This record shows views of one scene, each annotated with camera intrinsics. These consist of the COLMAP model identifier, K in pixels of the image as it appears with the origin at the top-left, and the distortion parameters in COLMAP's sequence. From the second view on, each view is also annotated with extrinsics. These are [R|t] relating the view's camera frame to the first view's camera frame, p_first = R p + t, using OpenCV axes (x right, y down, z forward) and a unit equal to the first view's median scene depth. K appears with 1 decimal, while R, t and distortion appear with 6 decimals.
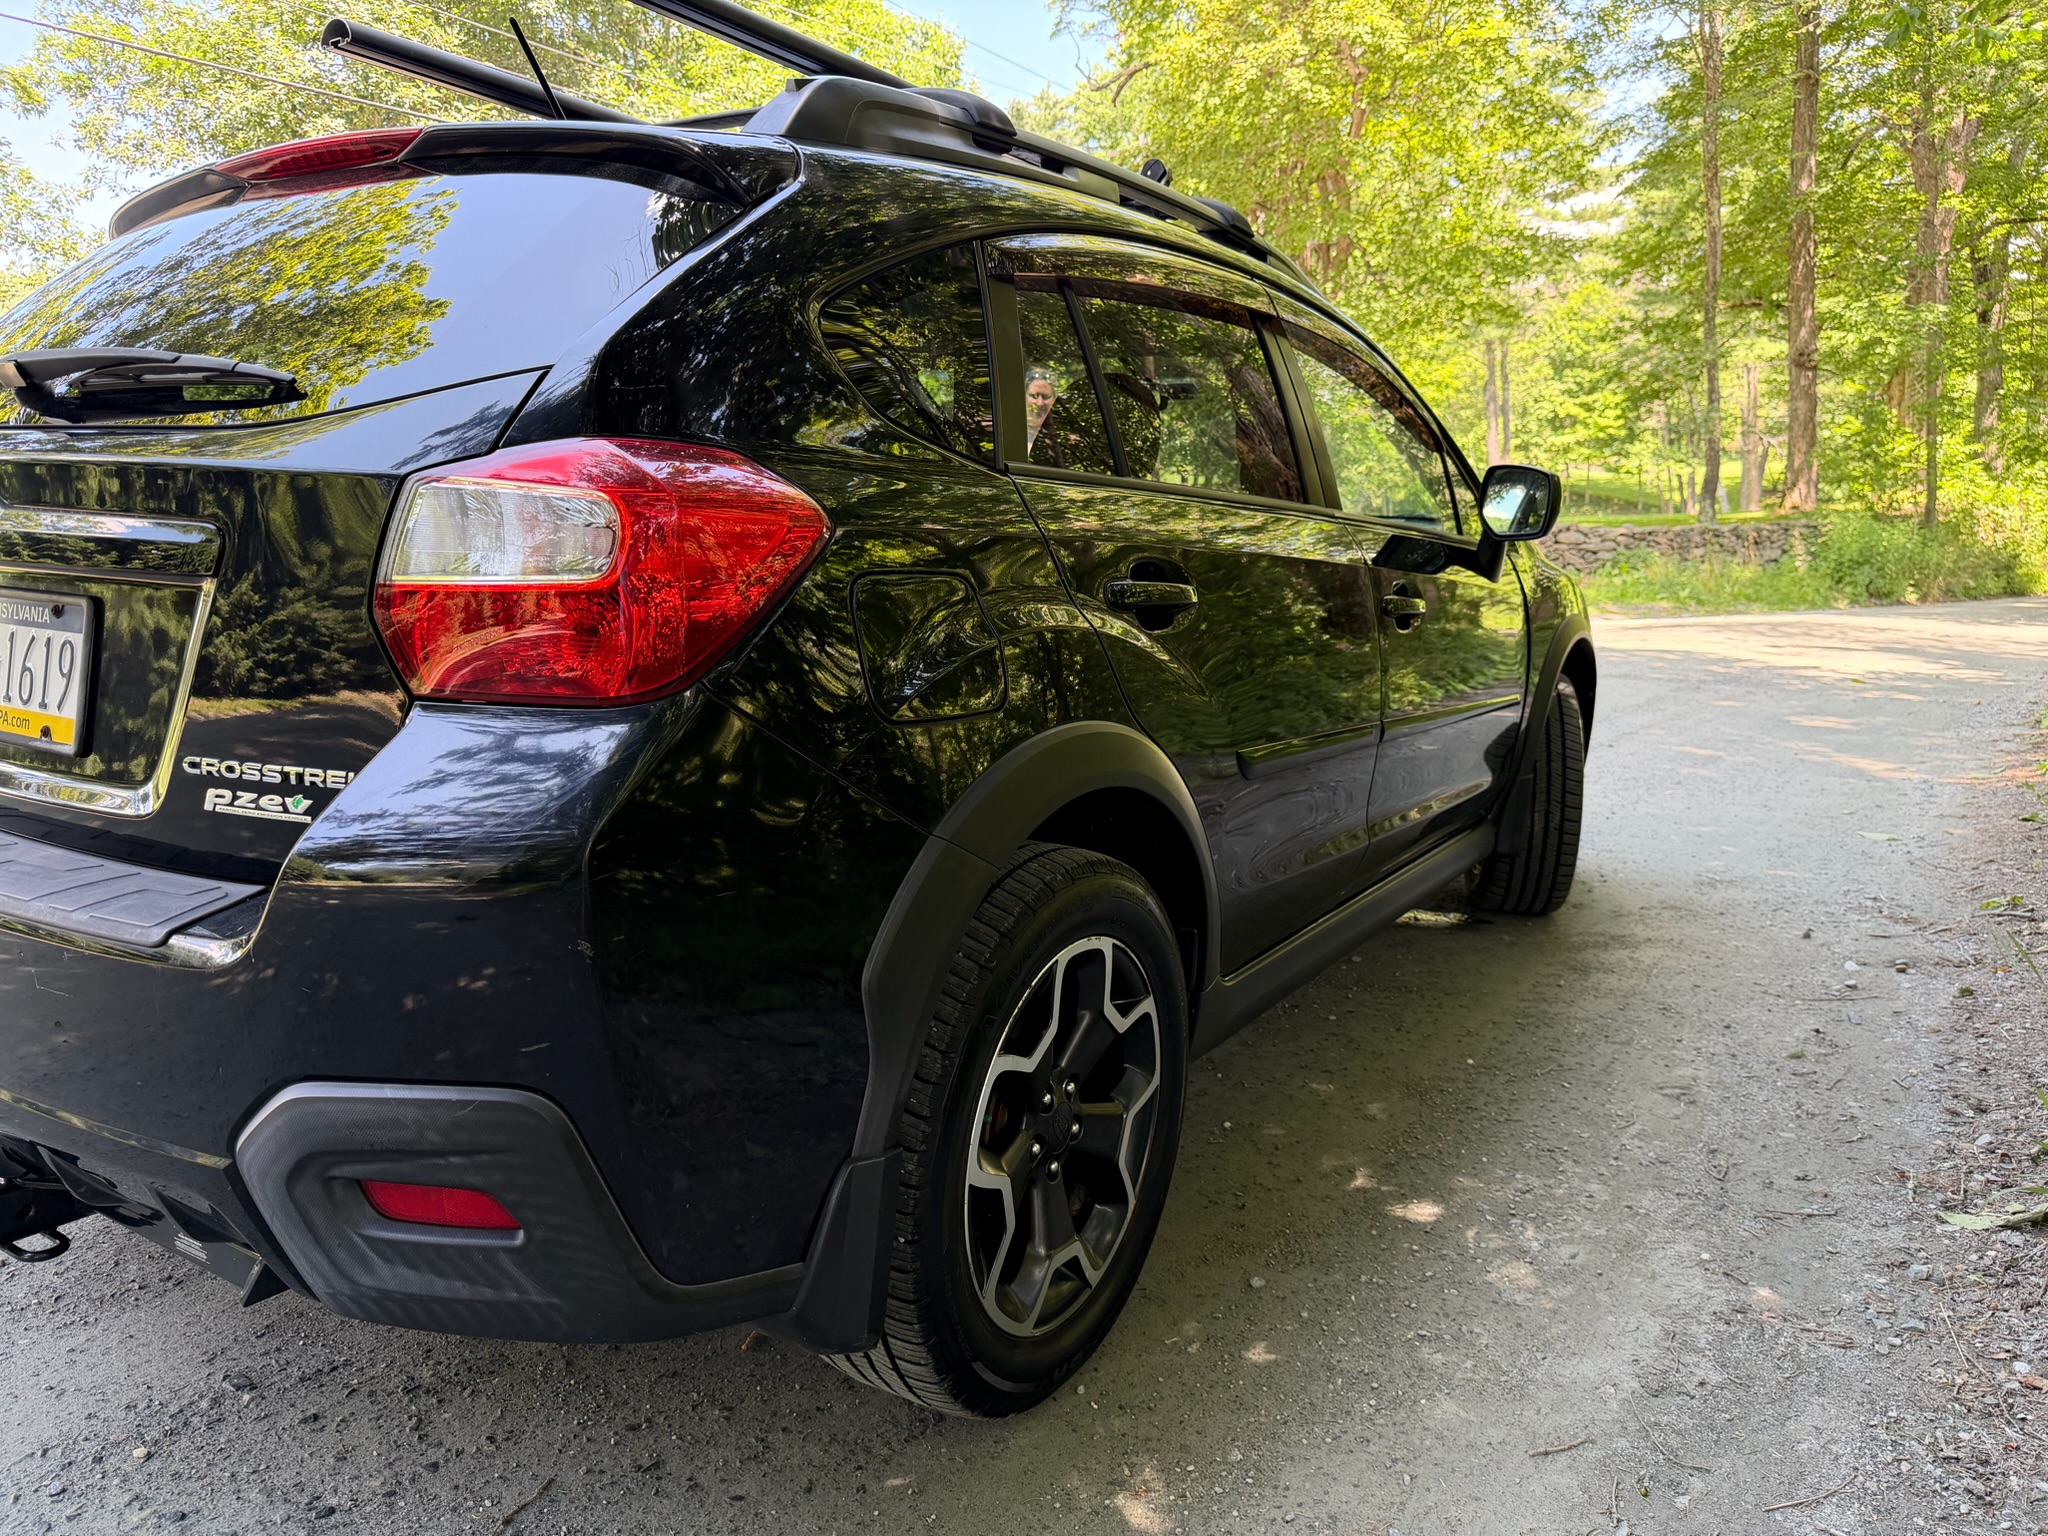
lens RADIAL K [[1457.6, 0, 999.5], [0, 1457.6, 767.9], [0, 0, 1]] dist [0.013284, -0.009549]
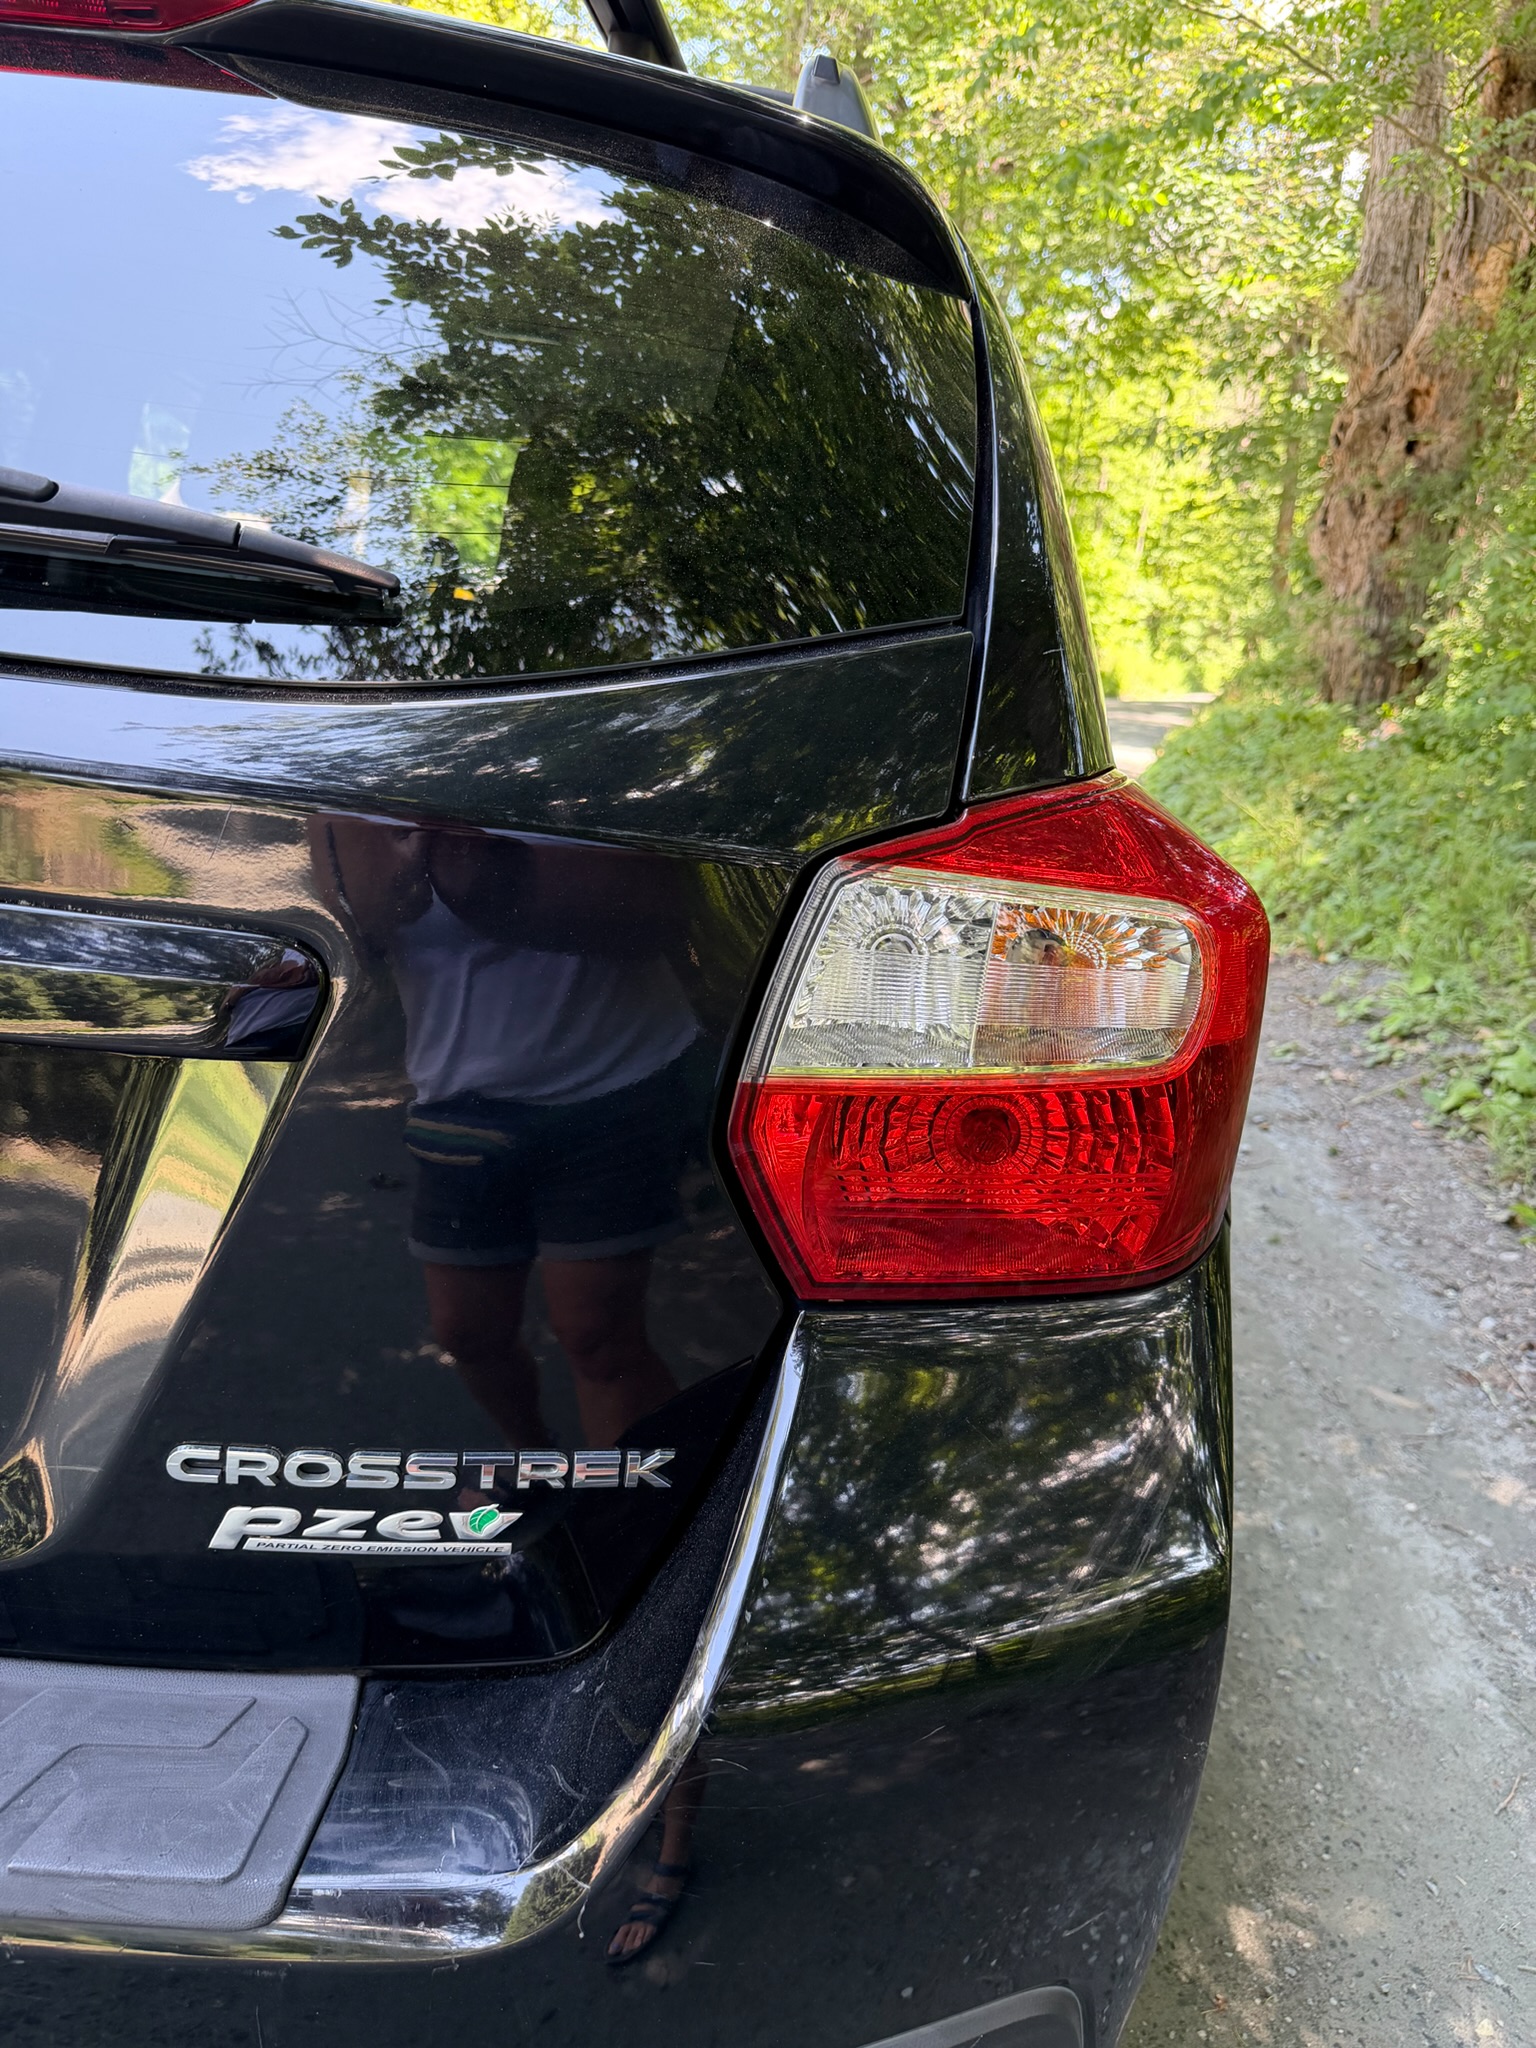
lens RADIAL K [[1473.6, 0, 768.0], [0, 1473.6, 1024.0], [0, 0, 1]] dist [0.020270, -0.015925]
pose [[0.880938, -0.044130, 0.471170, -0.607100], [-0.018275, 0.991727, 0.127054, -0.195480], [-0.472879, -0.120537, 0.872844, 0.545698]]
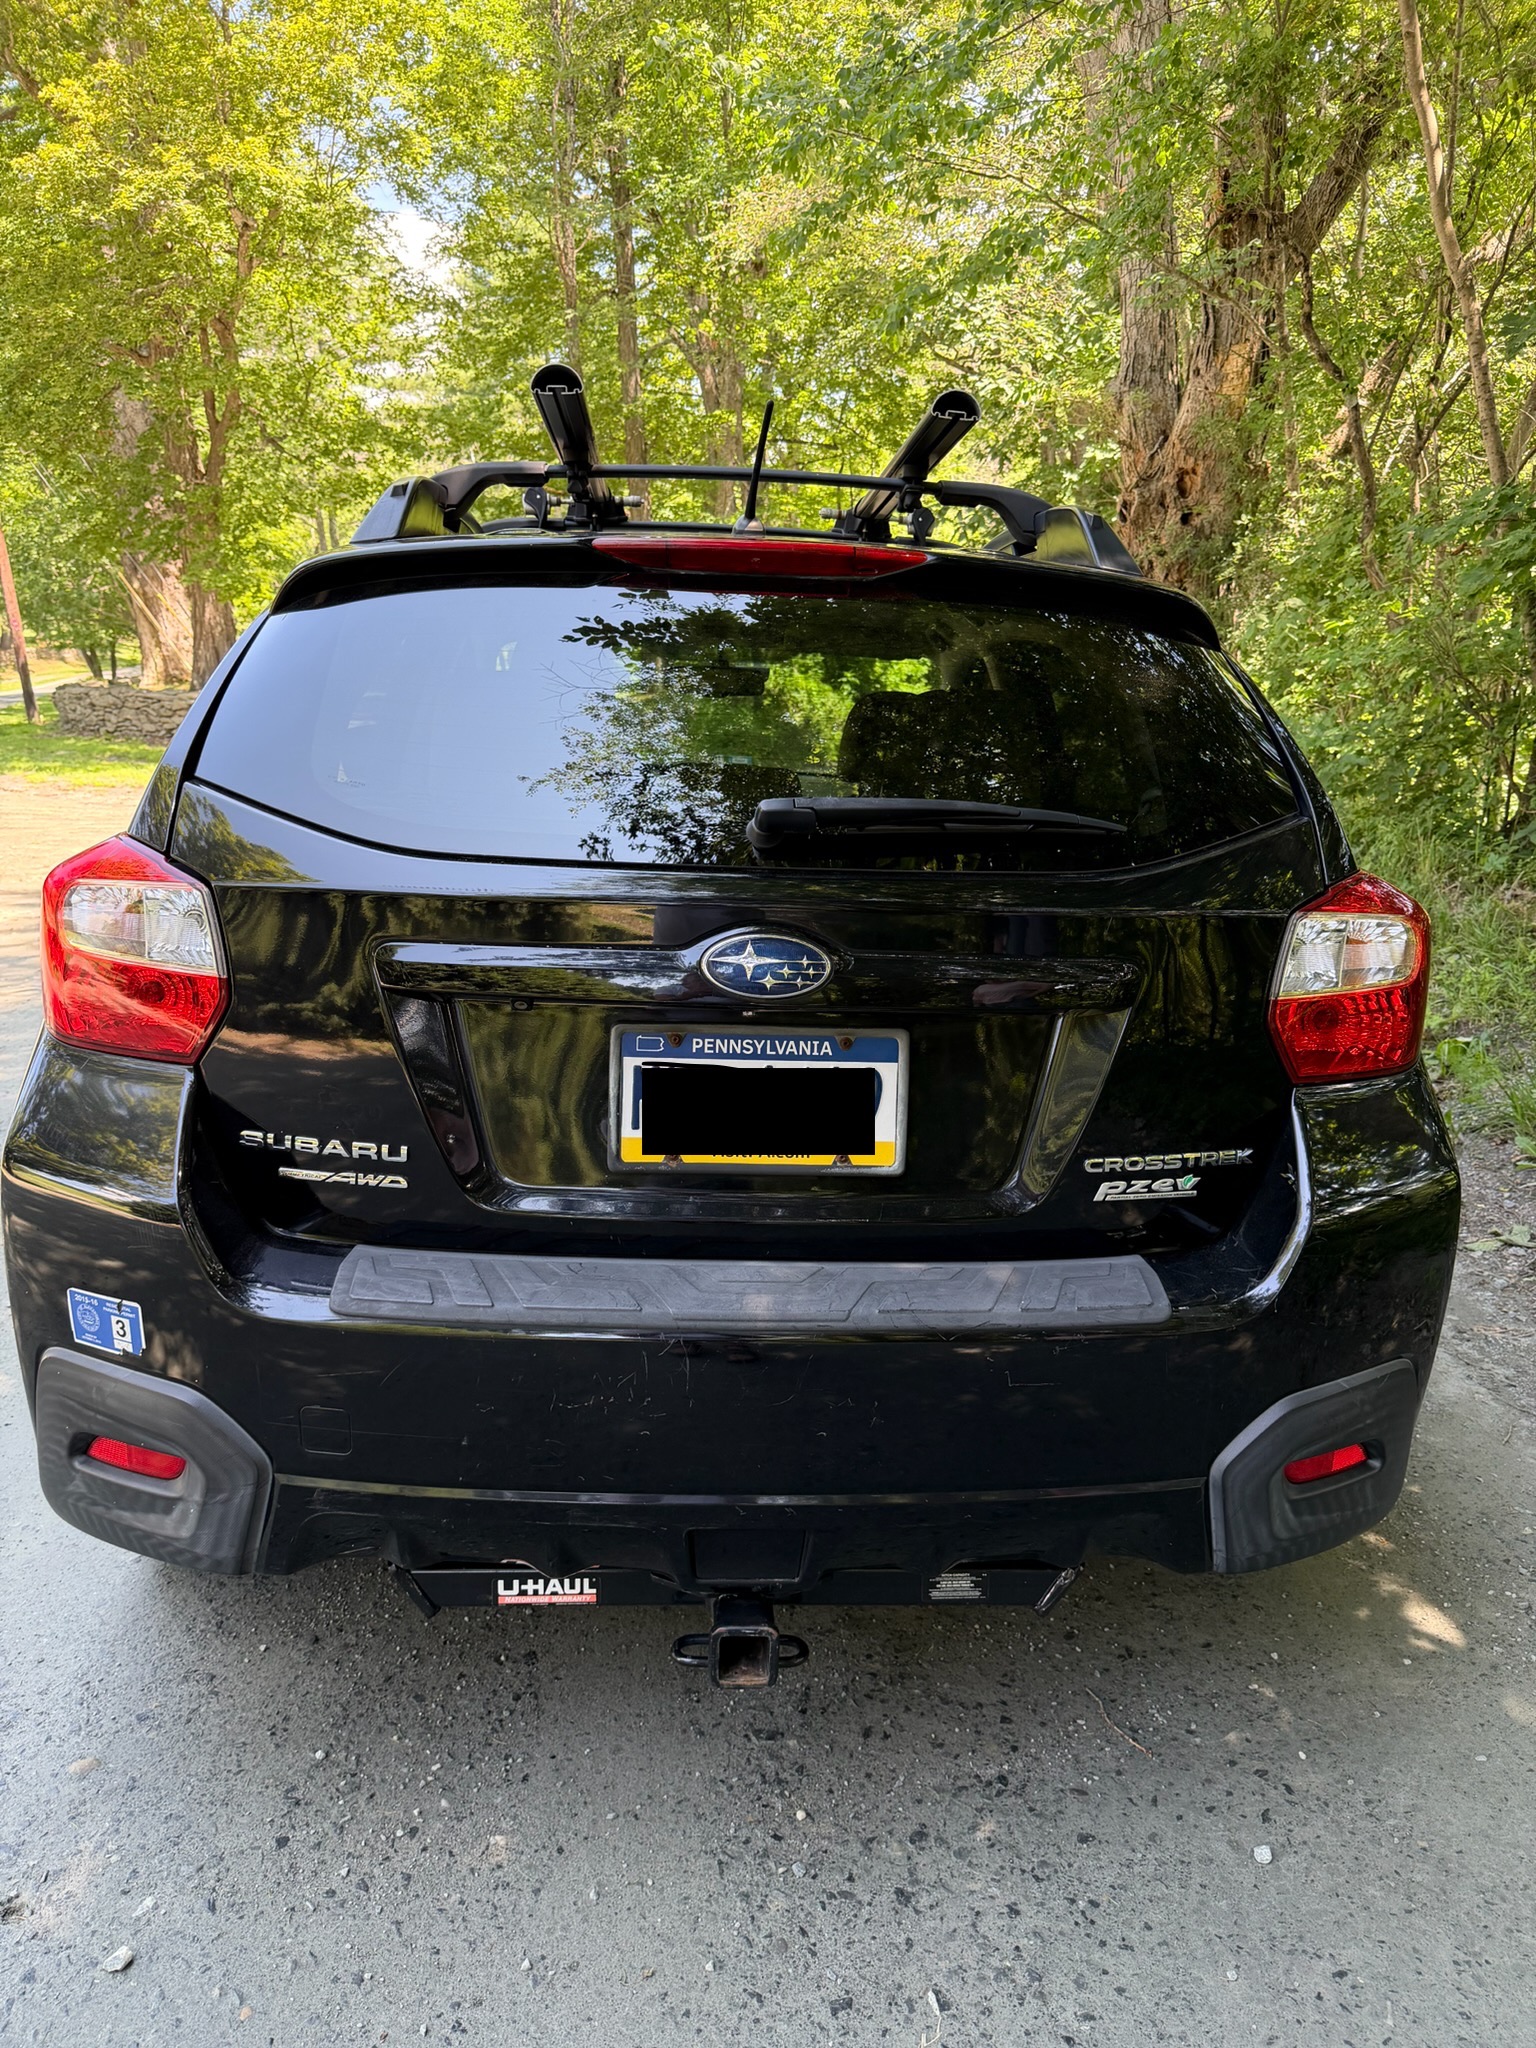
lens RADIAL K [[1473.6, 0, 768.0], [0, 1473.6, 1024.0], [0, 0, 1]] dist [0.020270, -0.015925]
pose [[0.810810, -0.119473, 0.572987, -1.430124], [0.085004, 0.992603, 0.086681, -0.238976], [-0.579105, -0.021576, 0.814968, 0.196491]]
